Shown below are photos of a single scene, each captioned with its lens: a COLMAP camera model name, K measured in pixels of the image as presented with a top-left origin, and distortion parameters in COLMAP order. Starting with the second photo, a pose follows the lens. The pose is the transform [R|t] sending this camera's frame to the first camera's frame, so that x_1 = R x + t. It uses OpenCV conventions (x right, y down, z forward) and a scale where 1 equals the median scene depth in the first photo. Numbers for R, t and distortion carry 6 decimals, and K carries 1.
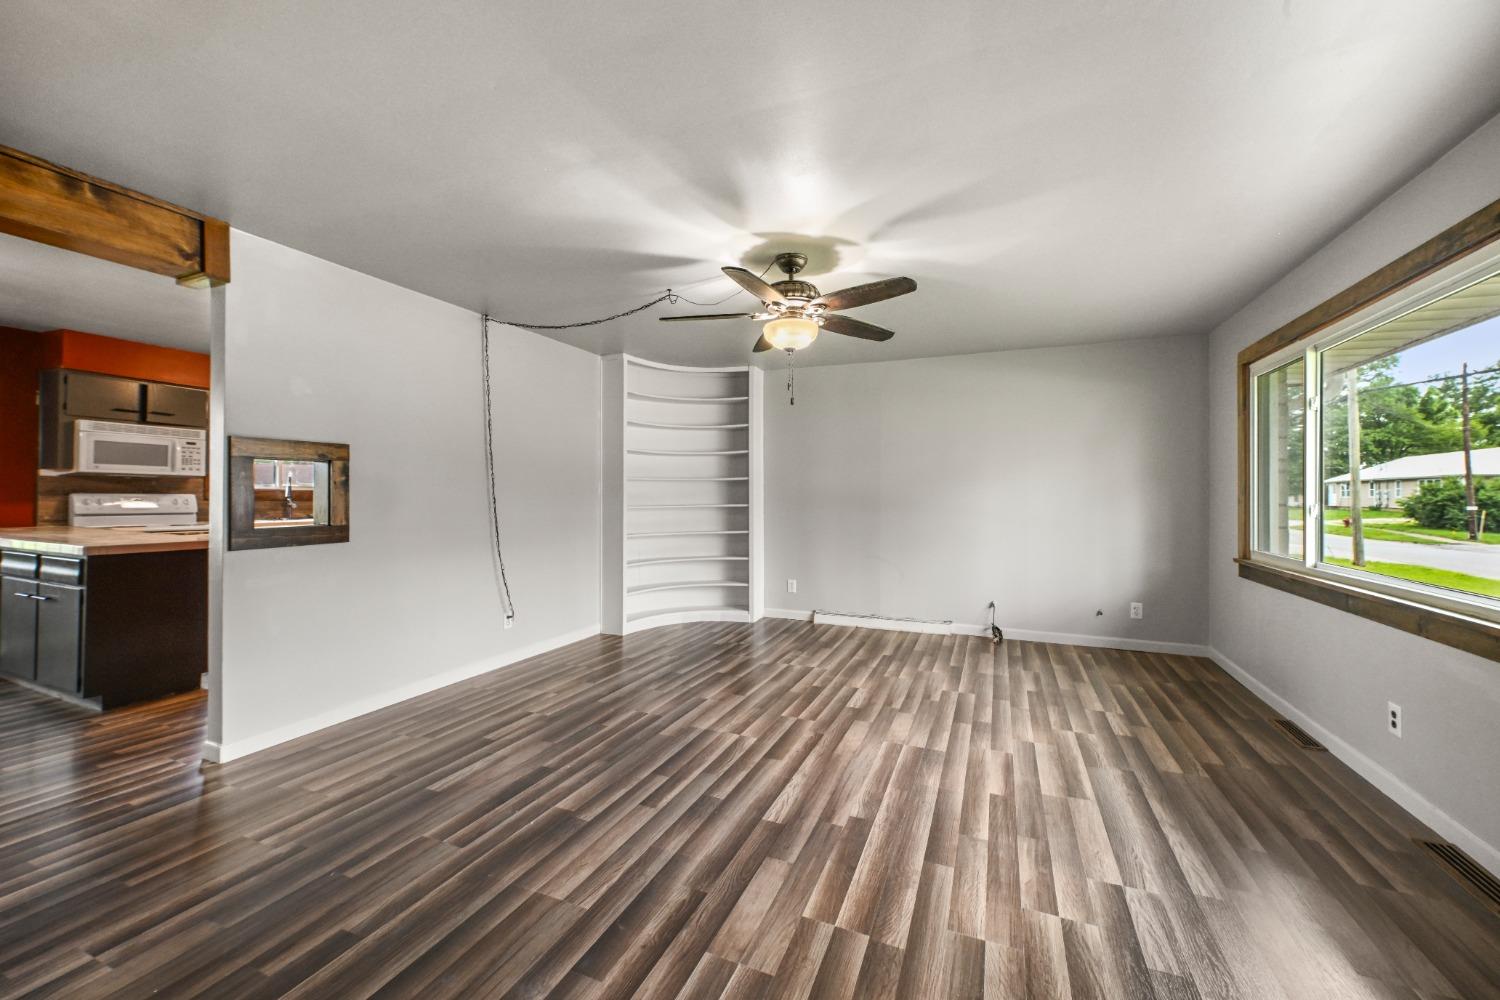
lens RADIAL K [[586.0, 0, 750.4], [0, 586.0, 493.8], [0, 0, 1]] dist [0.007035, -0.000098]
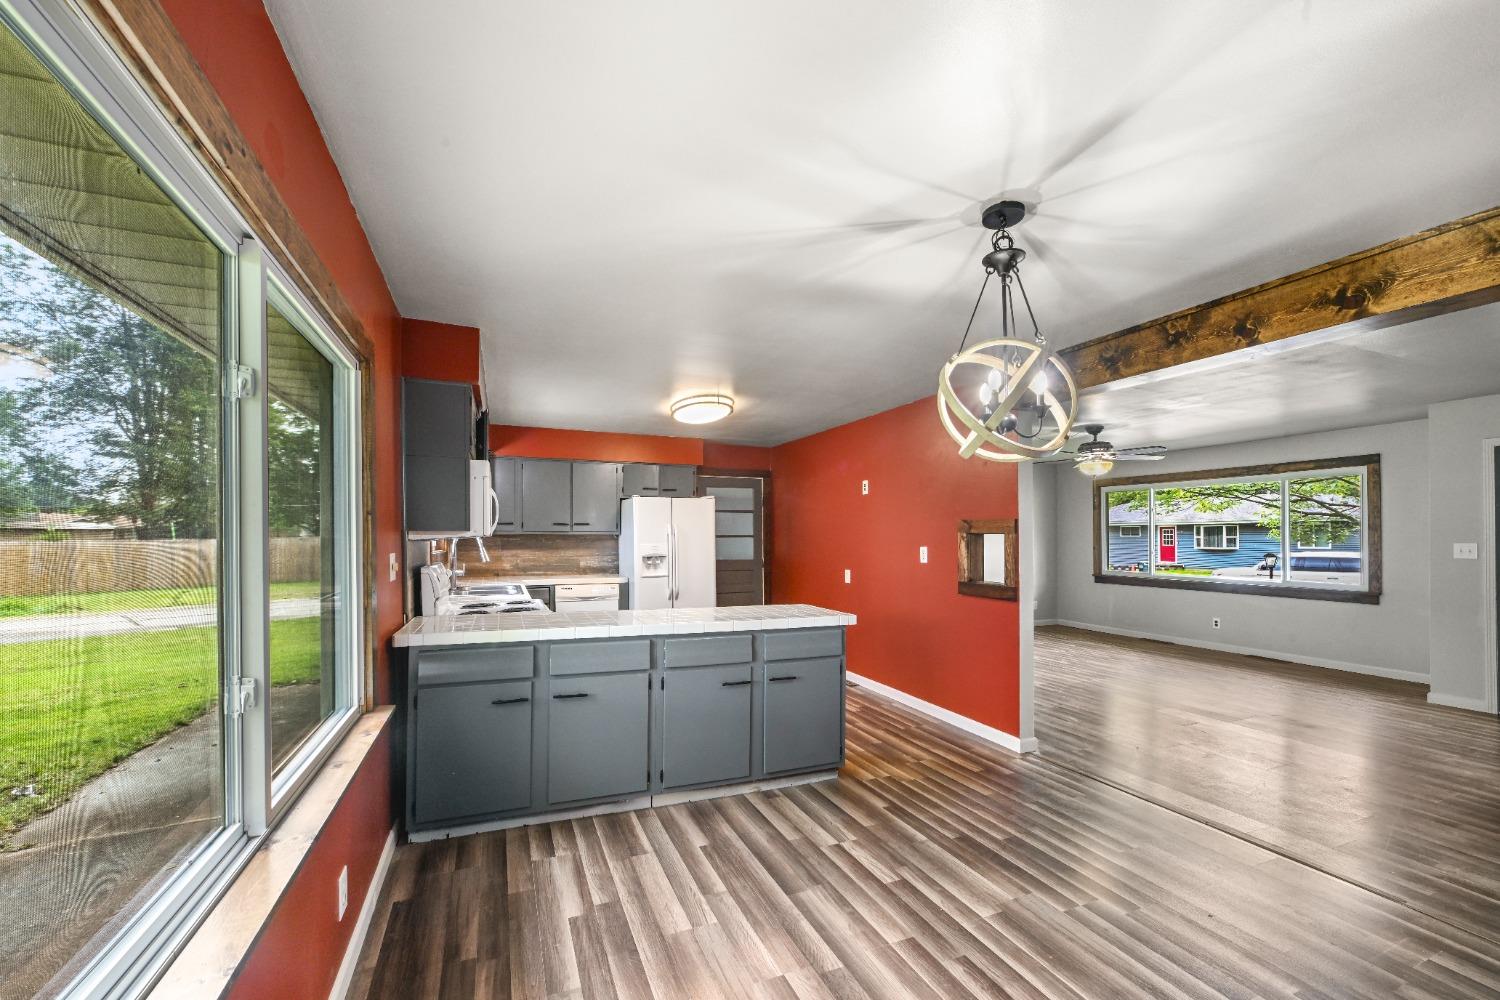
lens RADIAL K [[604.5, 0, 747.5], [0, 604.5, 533.2], [0, 0, 1]] dist [-0.000932, -0.000131]
pose [[0.706907, -0.001484, 0.707305, -1.741229], [0.002528, 0.999997, -0.000428, -0.047274], [-0.707302, 0.002090, 0.706909, 0.333990]]
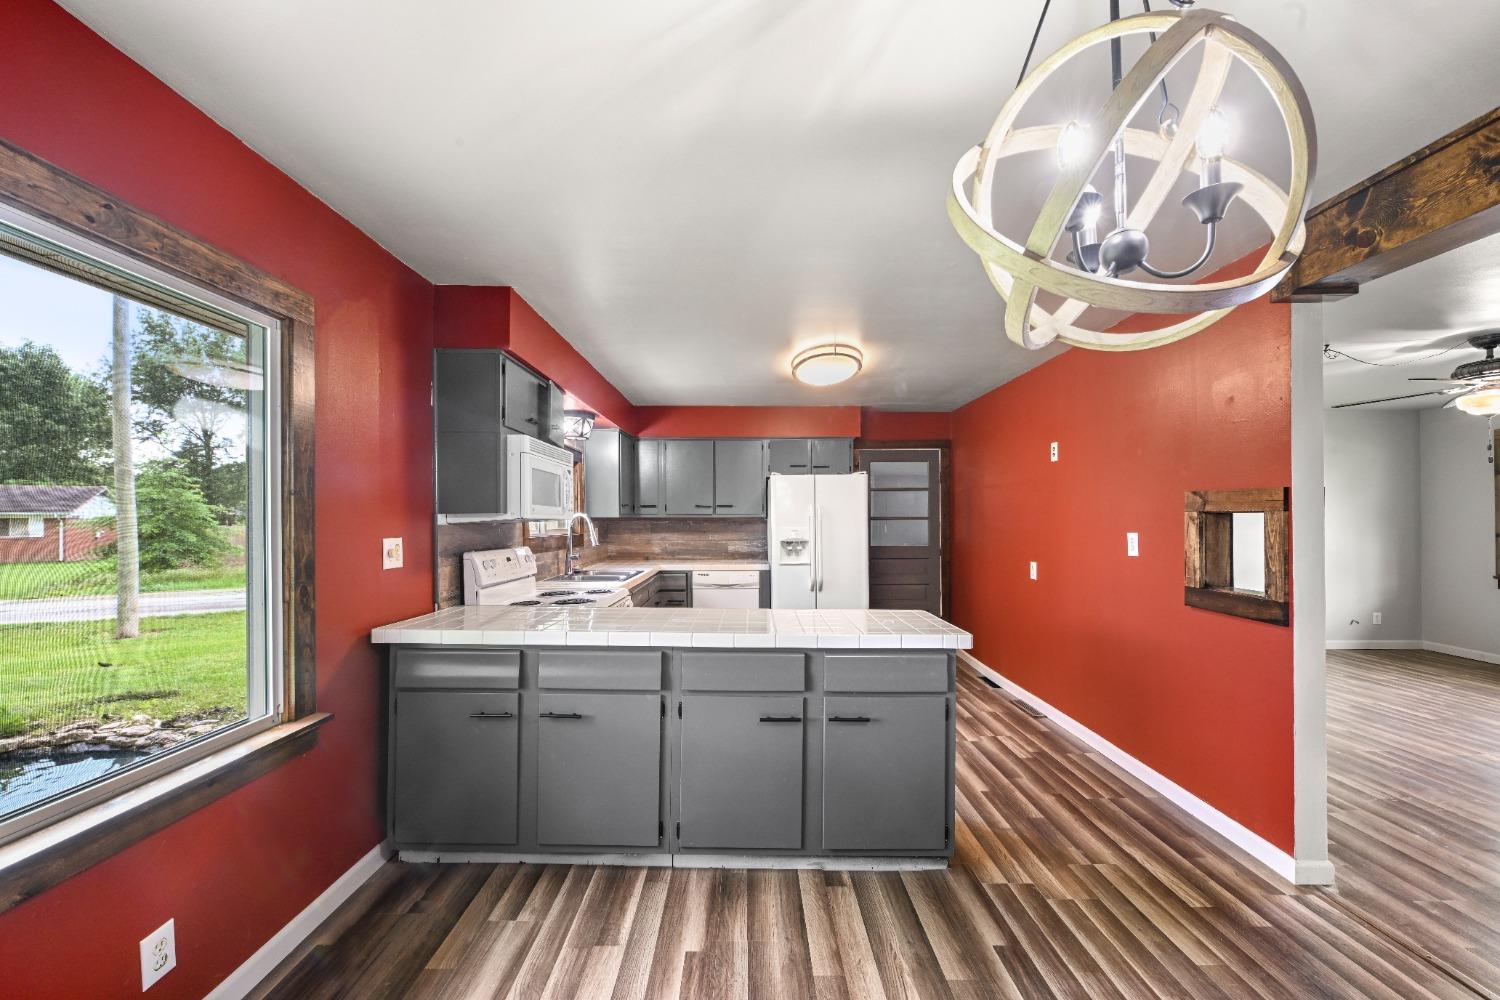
lens RADIAL K [[595.9, 0, 752.3], [0, 595.9, 518.9], [0, 0, 1]] dist [0.001392, -0.000134]
pose [[0.920949, -0.007214, 0.389616, -1.415807], [0.006967, 0.999974, 0.002047, -0.043713], [-0.389621, 0.000829, 0.920975, 0.394785]]
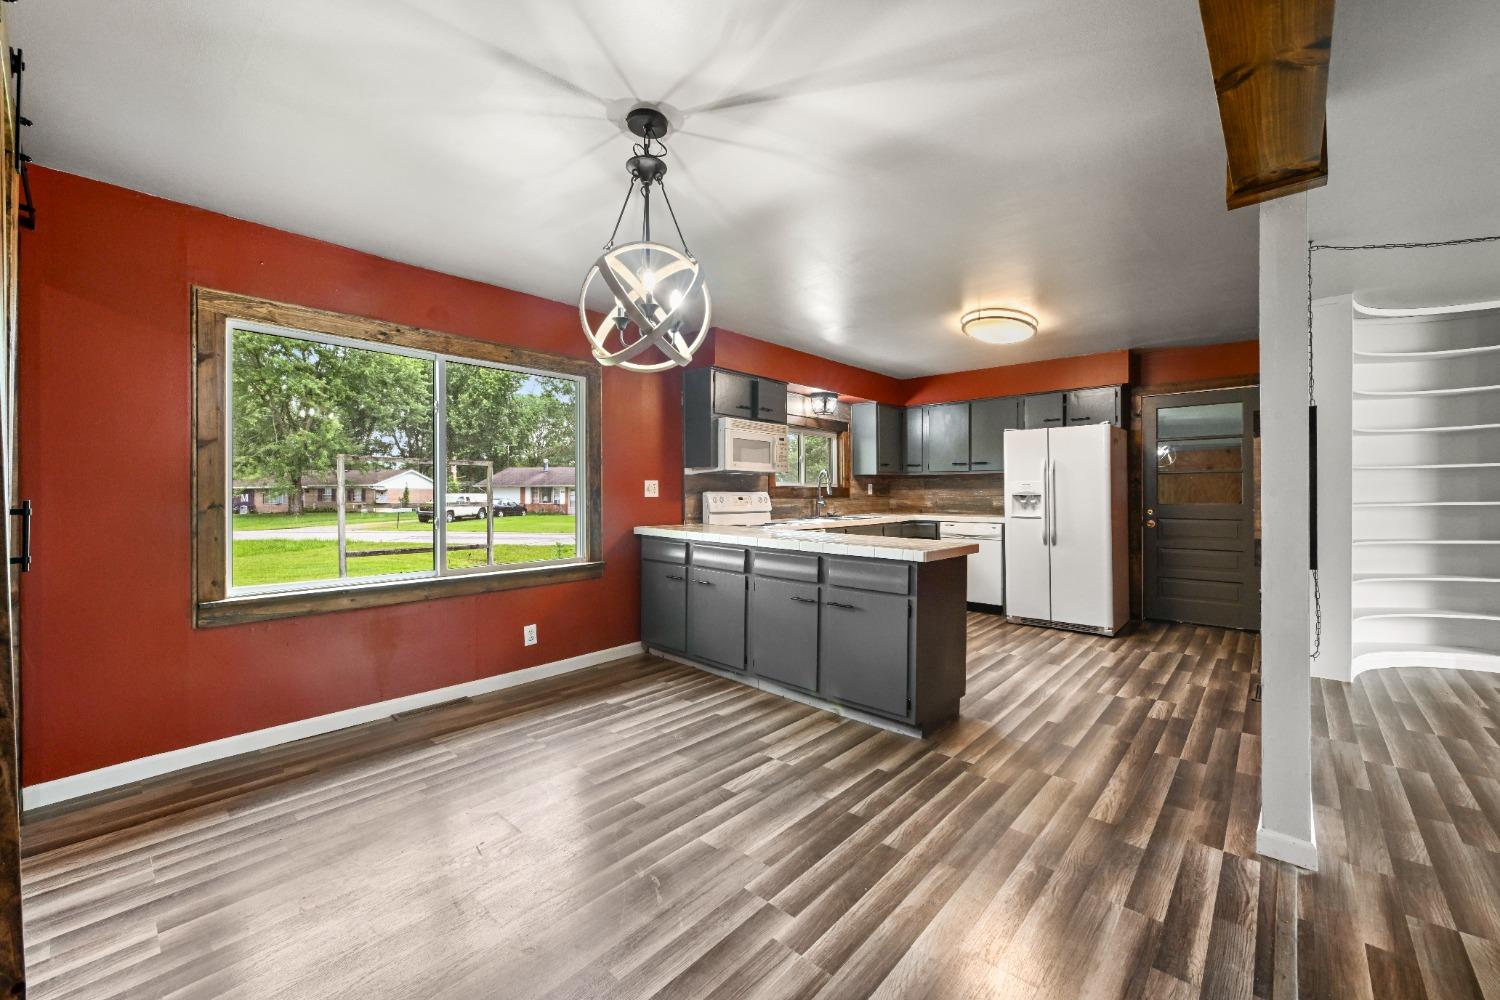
lens RADIAL K [[595.8, 0, 750.1], [0, 595.8, 494.1], [0, 0, 1]] dist [0.000232, -0.000216]
pose [[0.943712, -0.004527, -0.330736, -0.933379], [0.006469, 0.999968, 0.004772, -0.000478], [0.330704, -0.006642, 0.943711, 0.076601]]
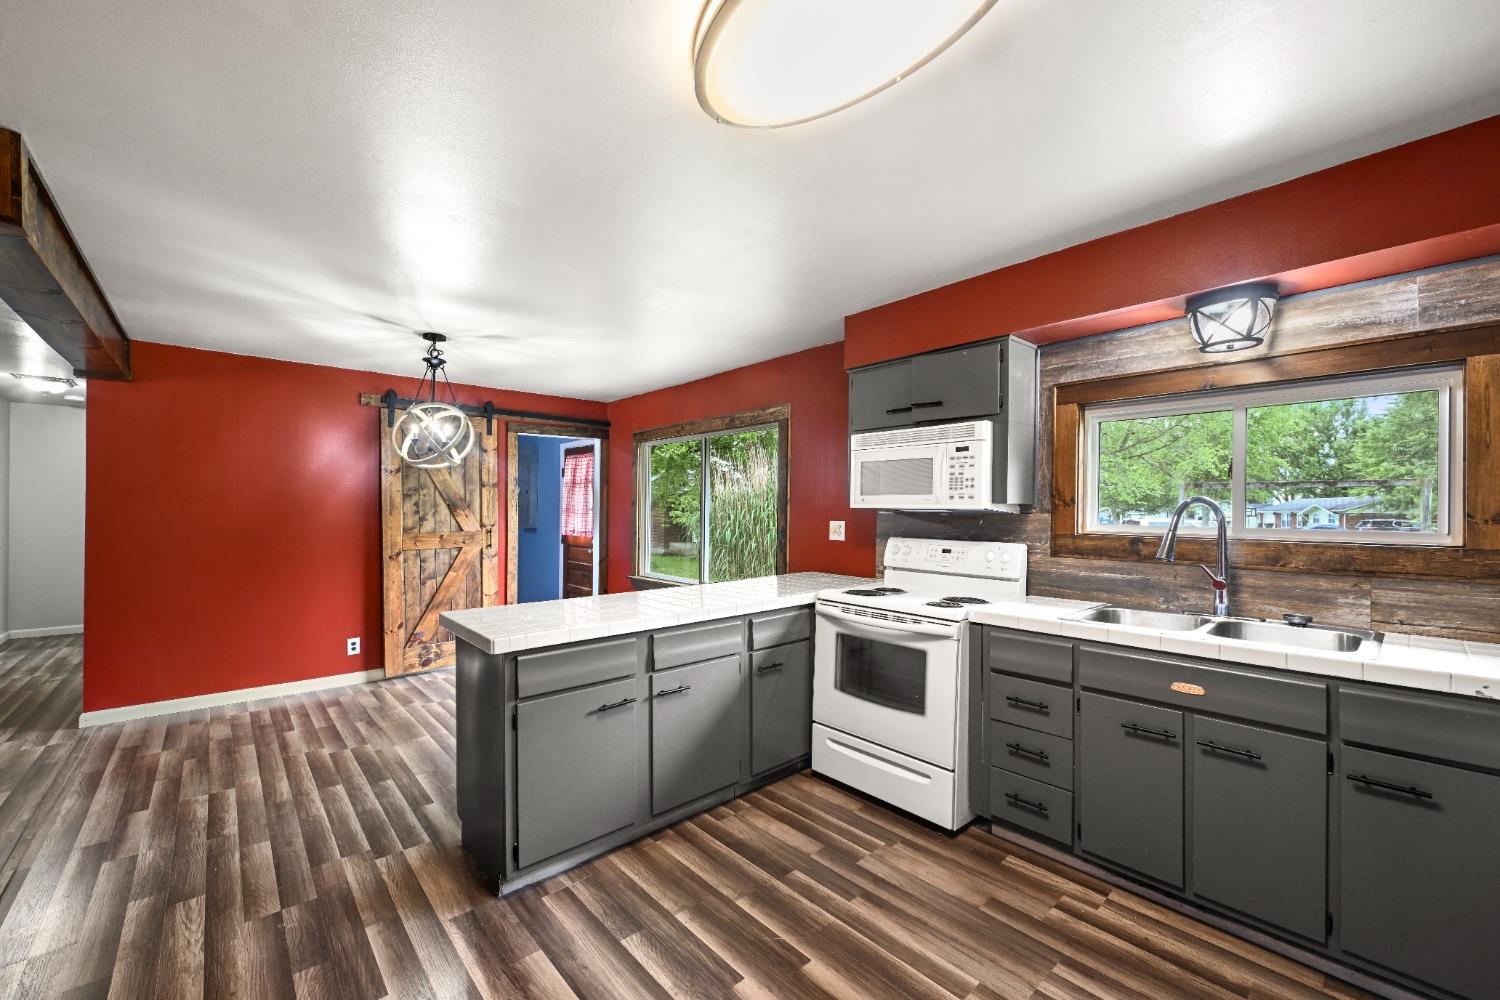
lens RADIAL K [[593.9, 0, 750.0], [0, 593.9, 500.0], [0, 0, 1]] dist [-0.001069, 0.000083]
pose [[-0.431715, -0.024815, -0.901669, -0.517095], [-0.005102, 0.999673, -0.025070, -0.033631], [0.901996, -0.006223, -0.431700, 1.469461]]
